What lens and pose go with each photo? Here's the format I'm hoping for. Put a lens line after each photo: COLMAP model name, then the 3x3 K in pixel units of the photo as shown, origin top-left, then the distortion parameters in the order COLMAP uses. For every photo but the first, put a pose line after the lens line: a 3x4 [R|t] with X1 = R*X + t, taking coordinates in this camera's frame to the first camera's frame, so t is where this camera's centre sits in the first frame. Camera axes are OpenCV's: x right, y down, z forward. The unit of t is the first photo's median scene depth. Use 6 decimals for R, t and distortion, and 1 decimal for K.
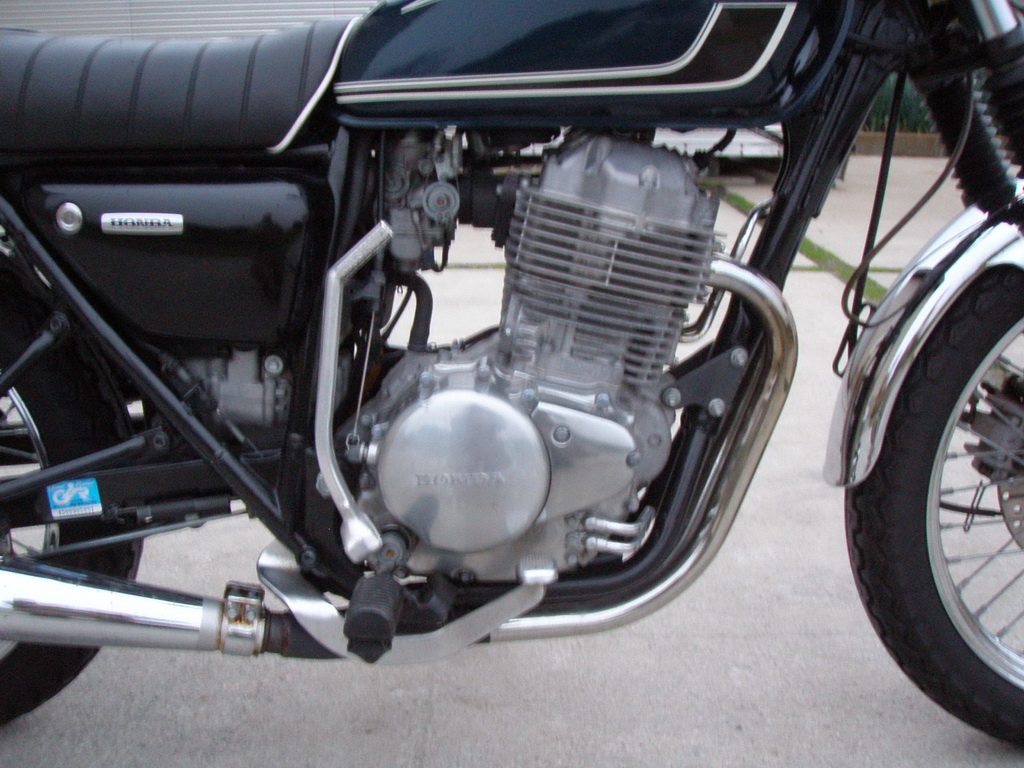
lens RADIAL K [[1141.3, 0, 505.8], [0, 1141.3, 399.0], [0, 0, 1]] dist [-0.214160, 0.209903]
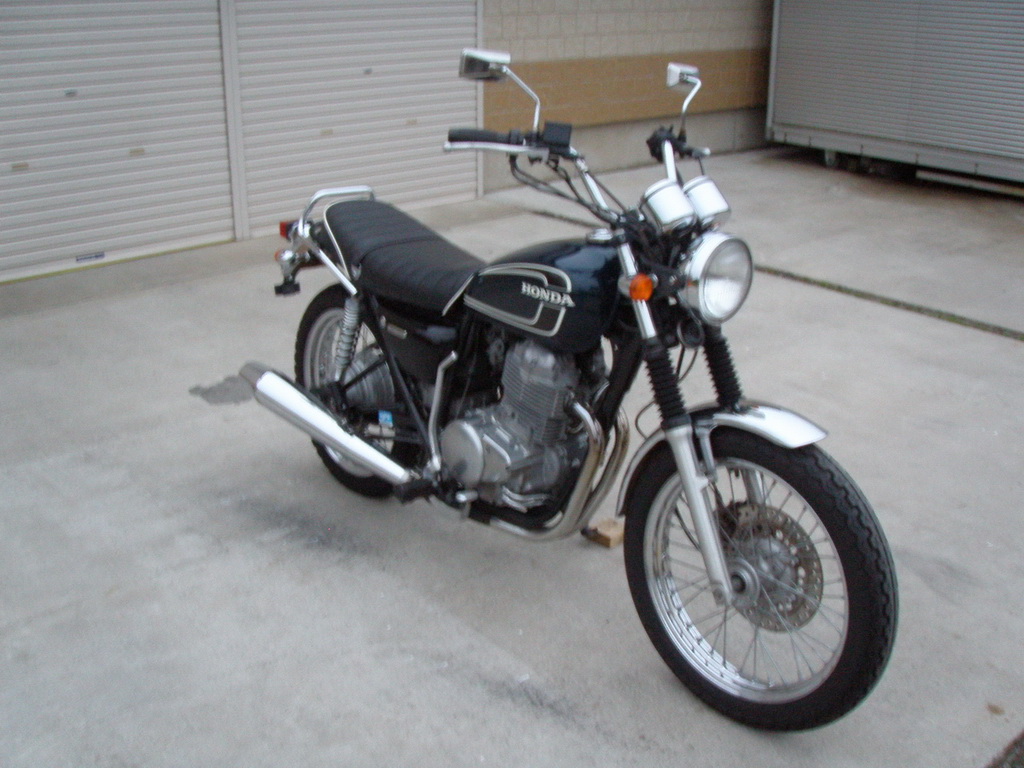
lens RADIAL K [[1141.3, 0, 505.8], [0, 1141.3, 399.0], [0, 0, 1]] dist [-0.214160, 0.209903]
pose [[0.667184, 0.277314, -0.691348, 1.702470], [-0.223959, 0.959854, 0.168887, -0.488635], [0.710428, 0.042155, 0.702506, -0.728534]]
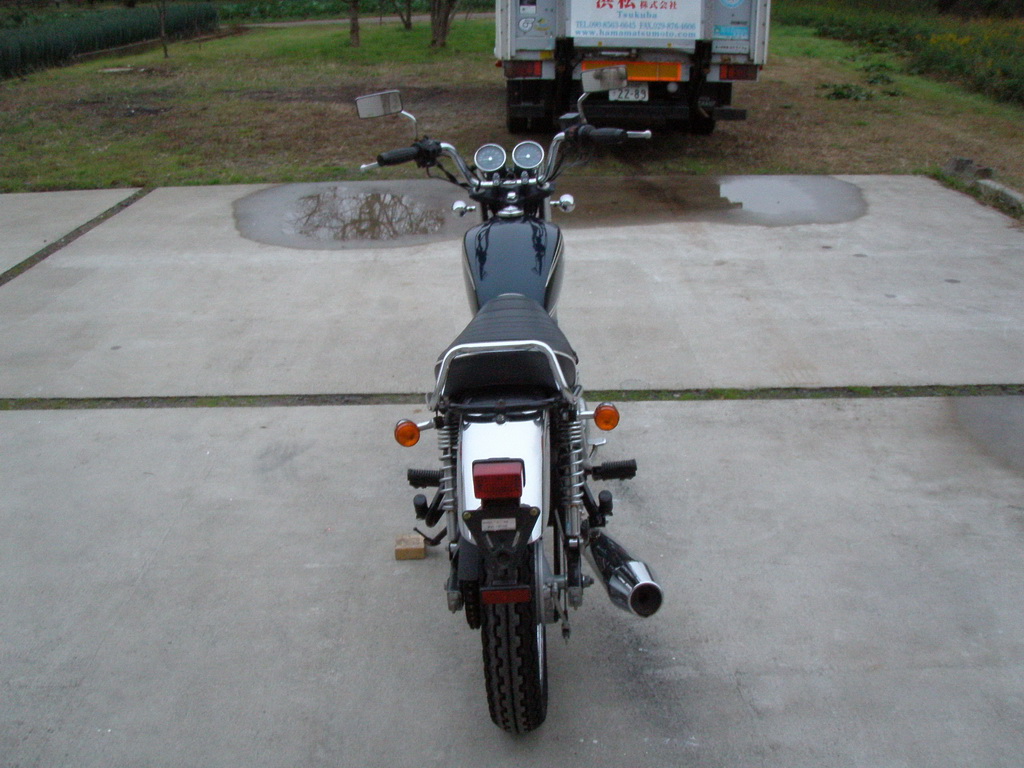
lens RADIAL K [[1141.3, 0, 505.8], [0, 1141.3, 399.0], [0, 0, 1]] dist [-0.214160, 0.209903]
pose [[0.005391, -0.358273, 0.933601, -2.654194], [0.312160, 0.887563, 0.338803, -1.017510], [-0.950014, 0.289607, 0.116624, 0.776104]]
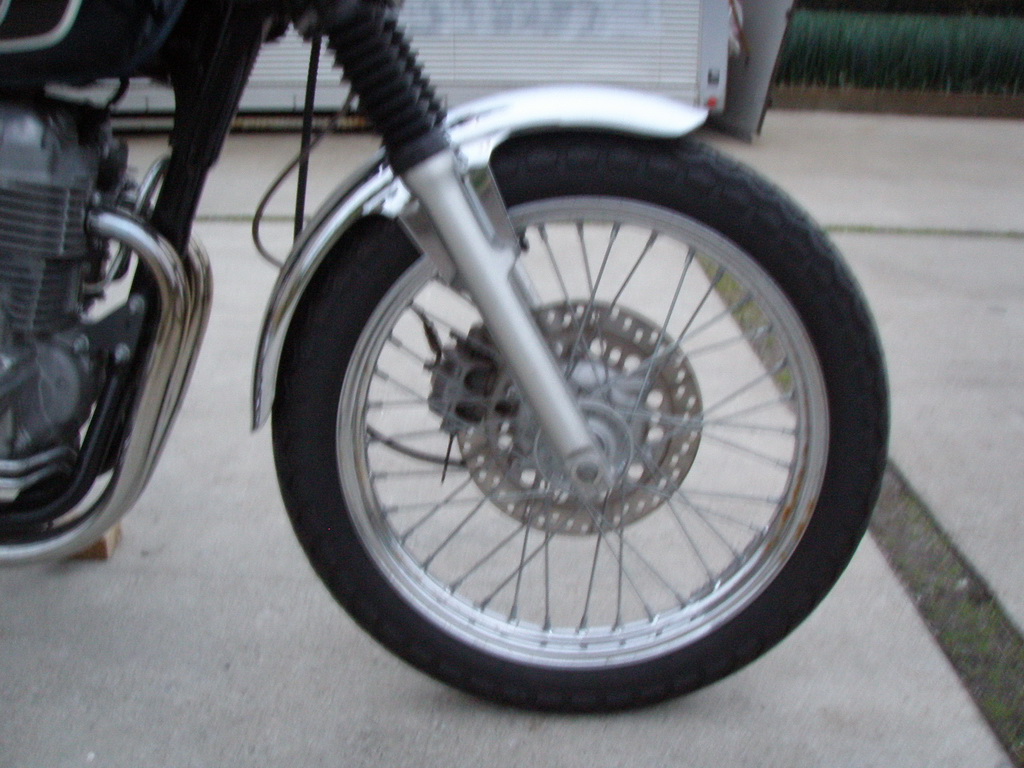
lens RADIAL K [[1141.3, 0, 505.8], [0, 1141.3, 399.0], [0, 0, 1]] dist [-0.214160, 0.209903]
pose [[0.999849, 0.014092, -0.010169, 0.577947], [-0.013673, 0.999100, 0.040151, 0.003999], [0.010726, -0.040005, 0.999142, -0.022739]]
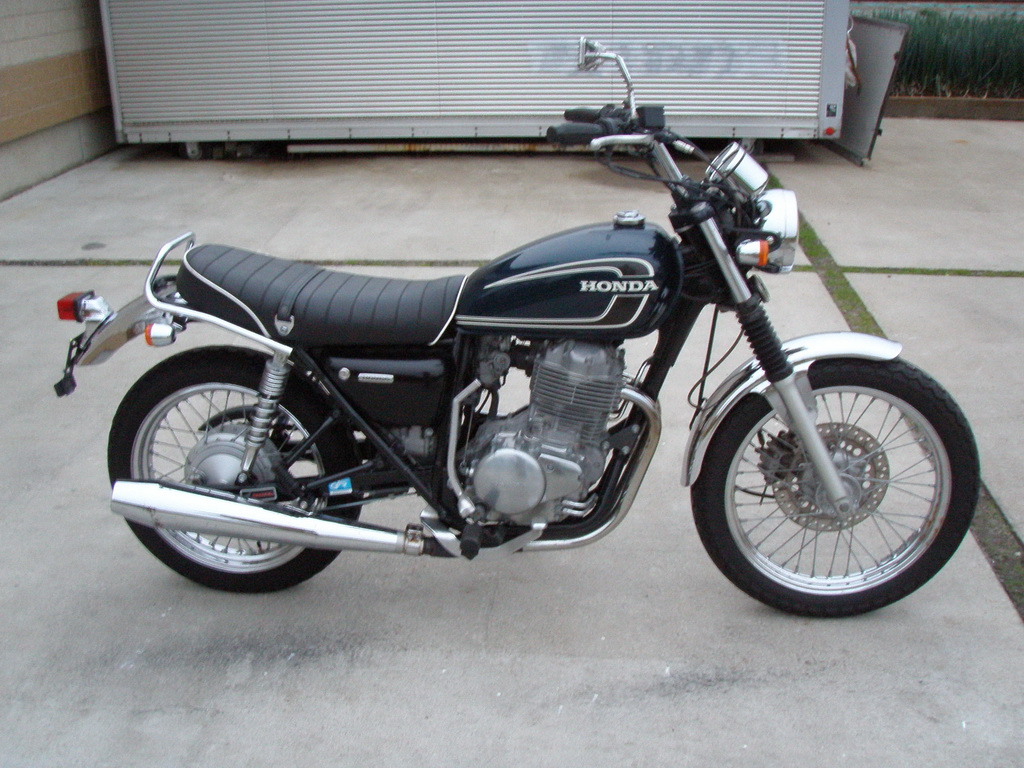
lens RADIAL K [[1141.3, 0, 505.8], [0, 1141.3, 399.0], [0, 0, 1]] dist [-0.214160, 0.209903]
pose [[0.996617, 0.016855, -0.080443, 0.136982], [-0.009551, 0.995865, 0.090338, -0.307112], [0.081633, -0.089264, 0.992657, -1.286846]]
